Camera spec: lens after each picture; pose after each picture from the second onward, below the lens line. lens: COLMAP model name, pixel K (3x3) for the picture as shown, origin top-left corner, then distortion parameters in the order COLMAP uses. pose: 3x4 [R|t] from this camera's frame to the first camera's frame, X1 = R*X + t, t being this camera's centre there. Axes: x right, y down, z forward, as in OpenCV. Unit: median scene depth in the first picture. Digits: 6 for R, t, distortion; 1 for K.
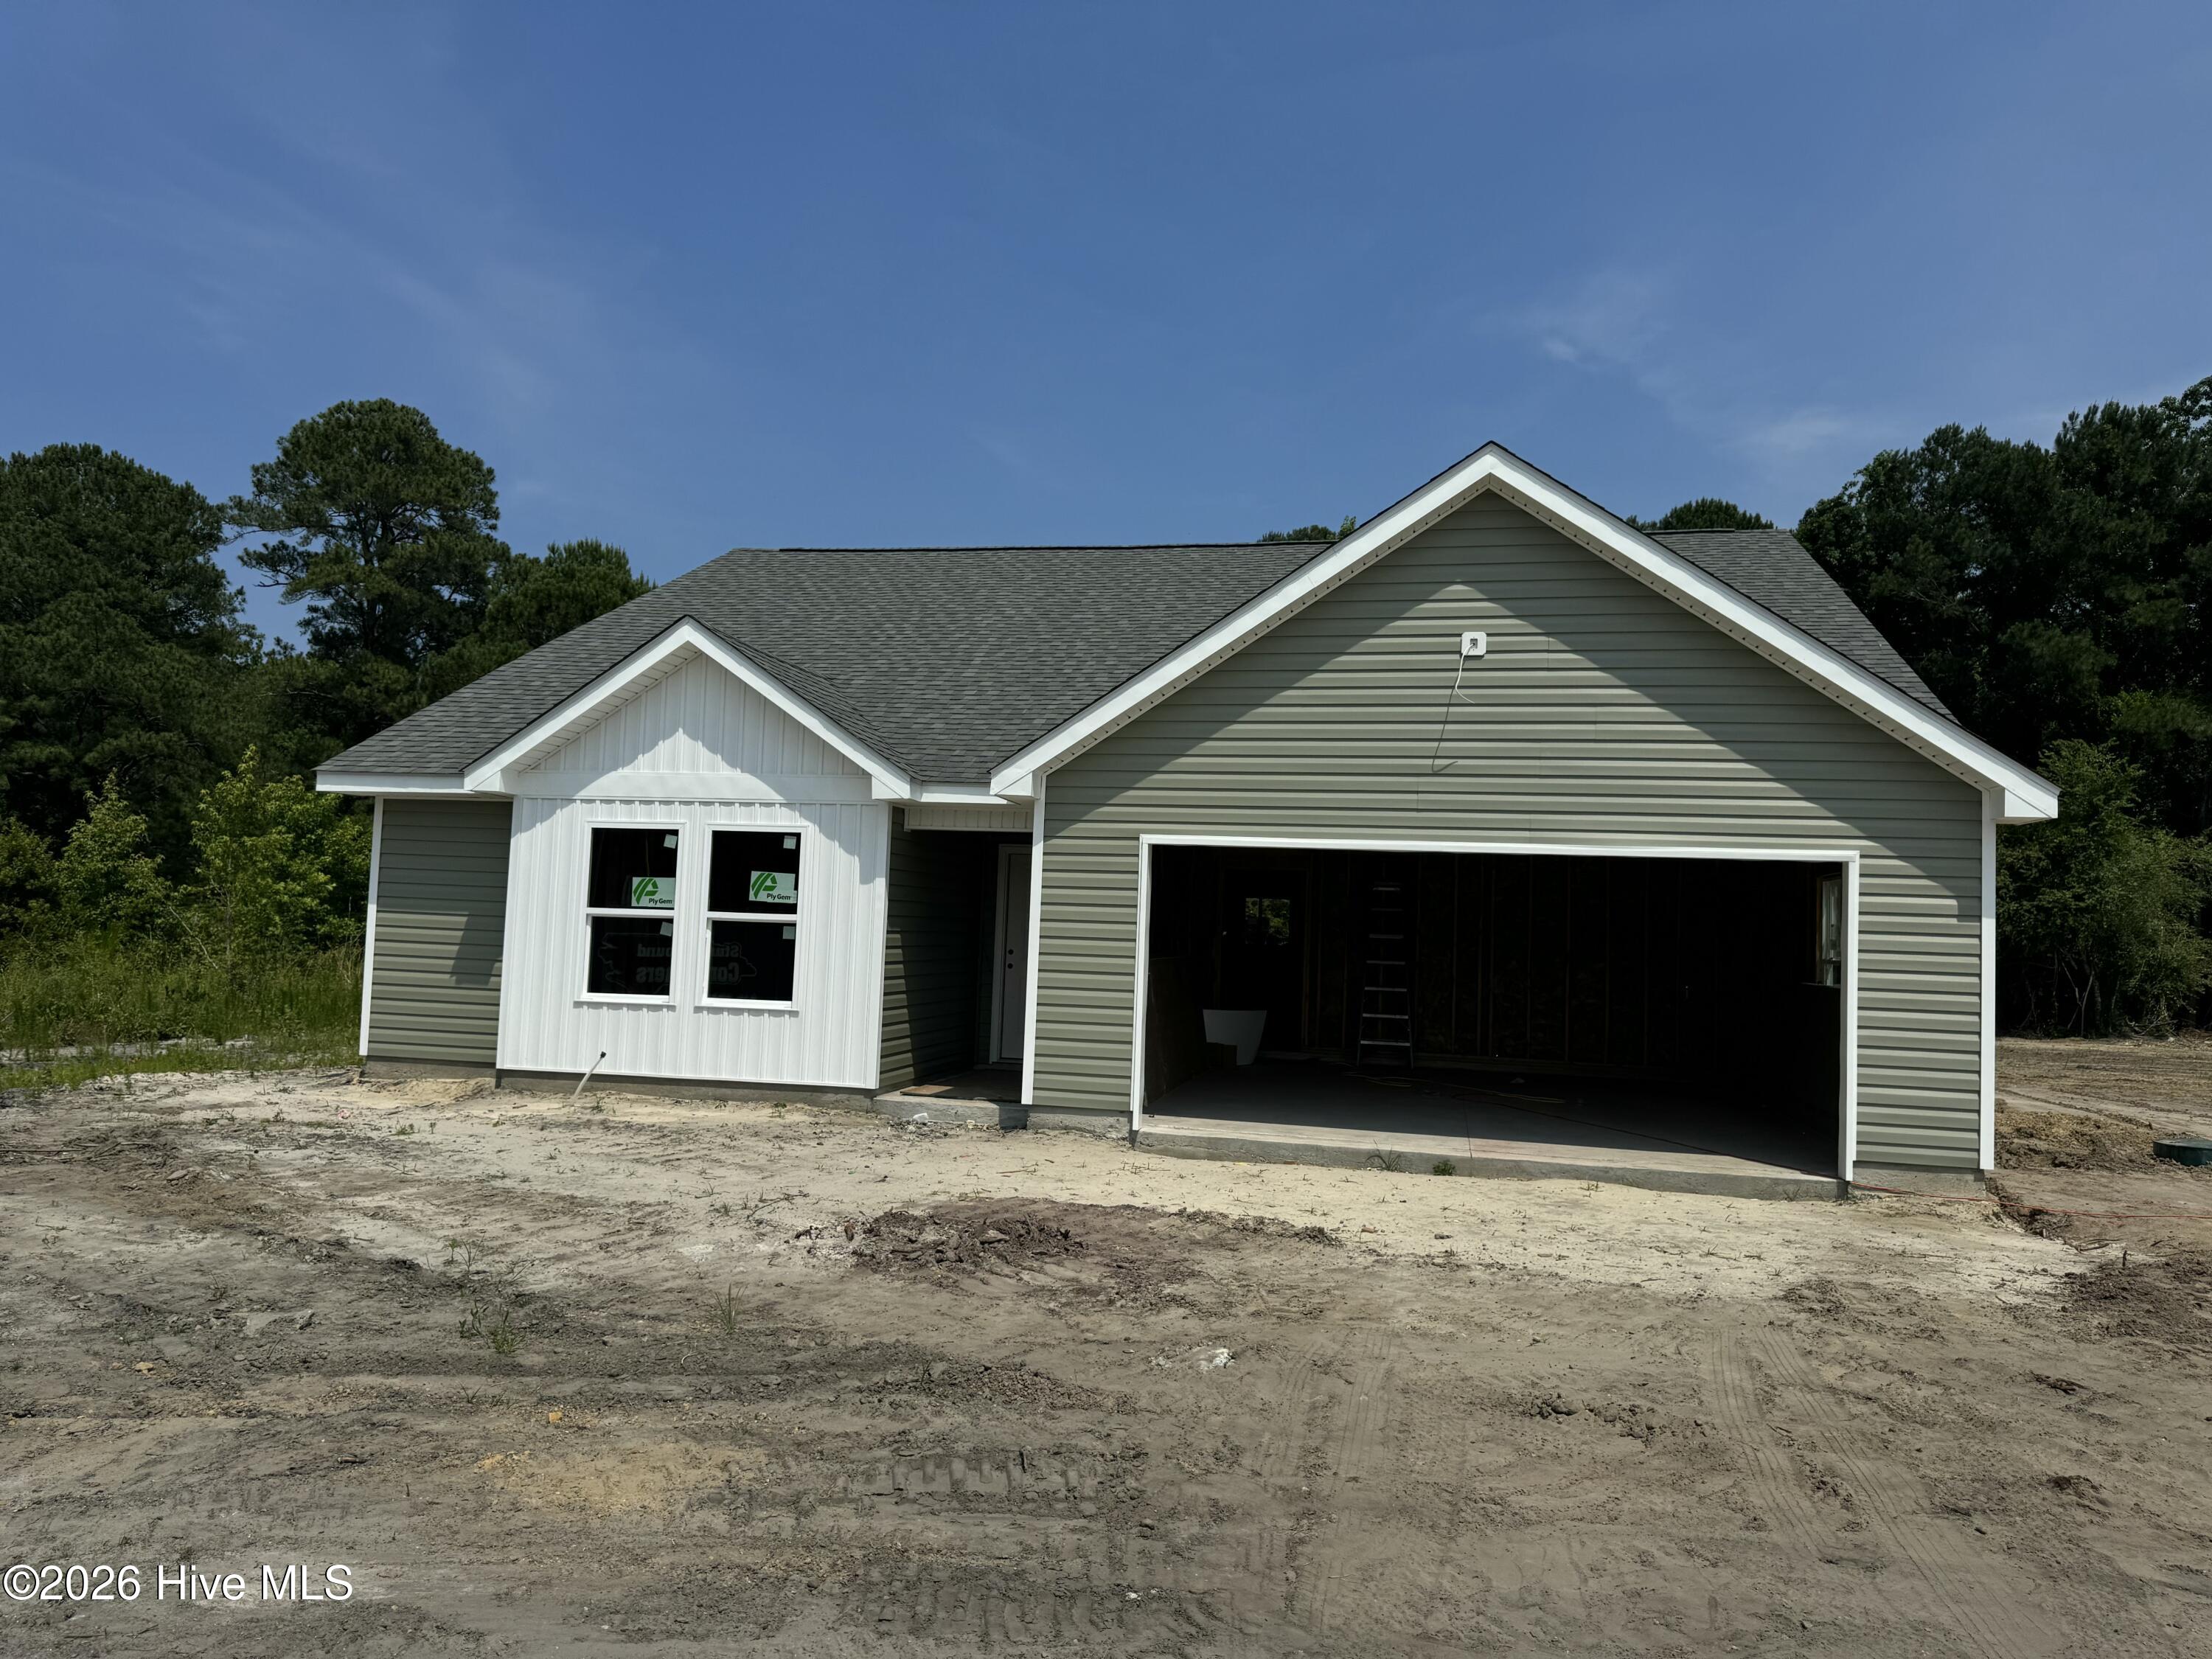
lens RADIAL K [[1541.2, 0, 1093.9], [0, 1541.2, 835.9], [0, 0, 1]] dist [0.097844, -0.133705]
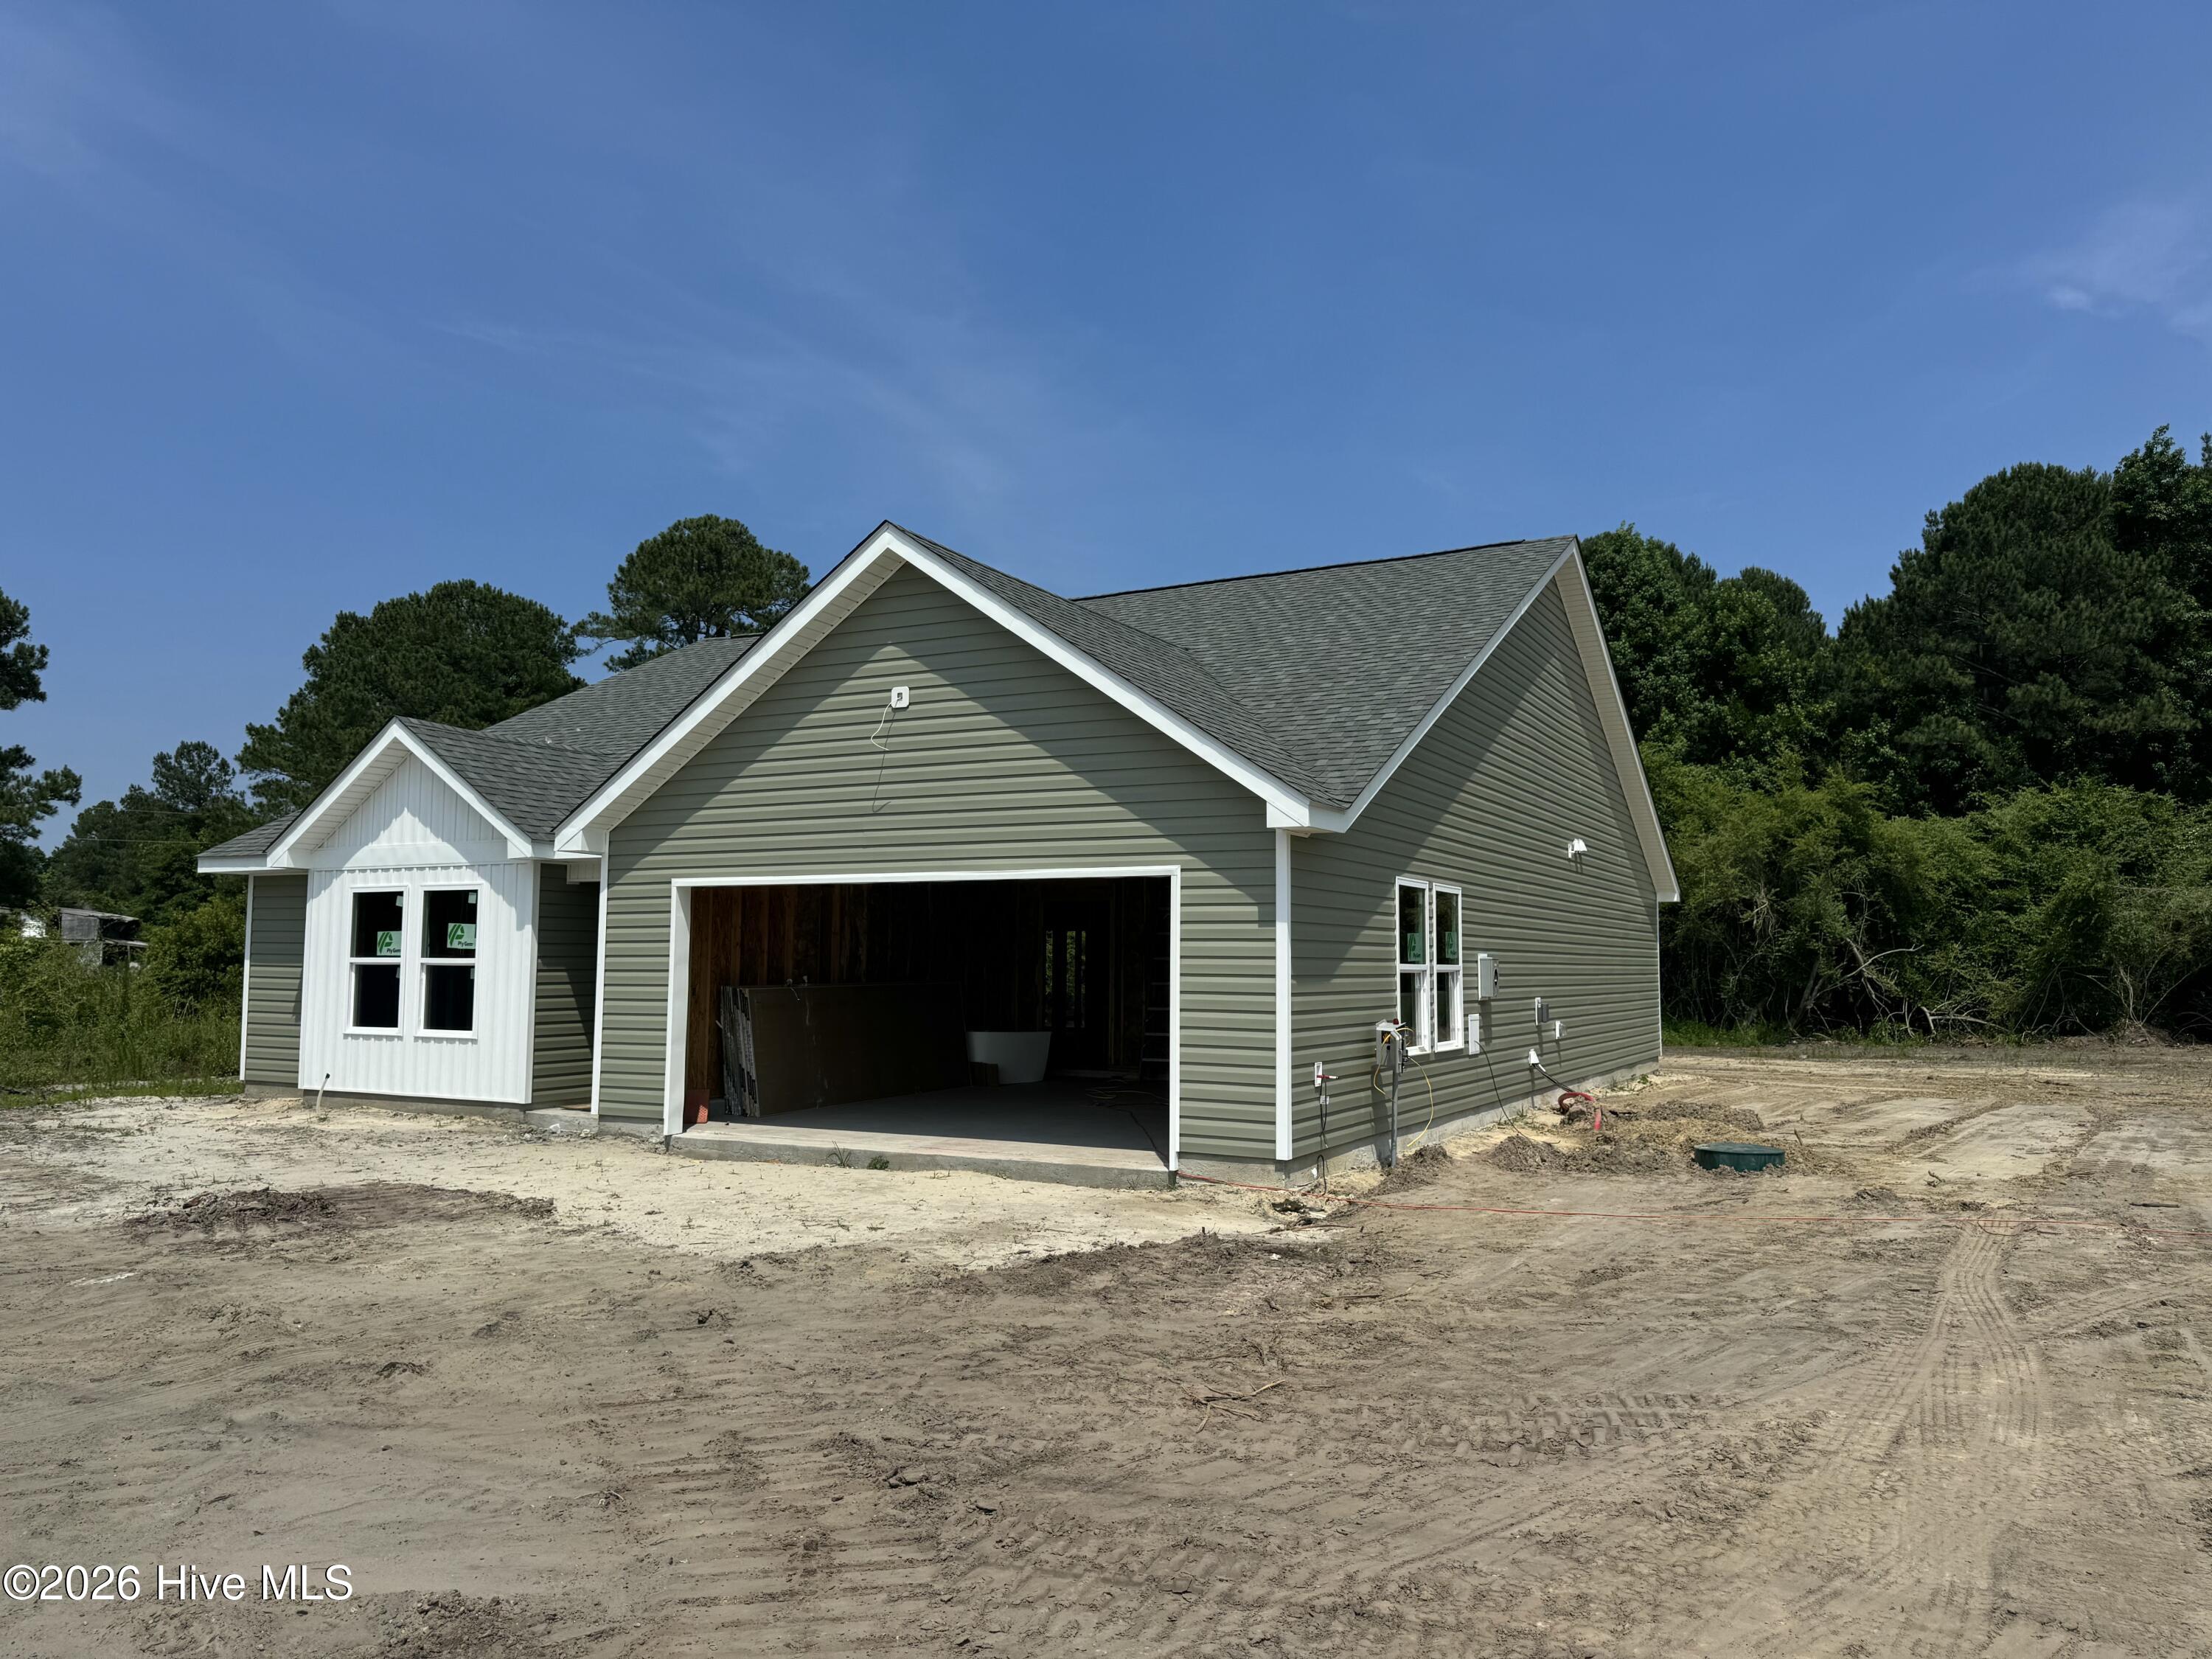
lens RADIAL K [[1541.2, 0, 1093.9], [0, 1541.2, 835.9], [0, 0, 1]] dist [0.097844, -0.133705]
pose [[0.963375, -0.052497, -0.262969, 0.585691], [0.045351, 0.998420, -0.033177, 0.018025], [0.264295, 0.020036, 0.964234, -0.040553]]
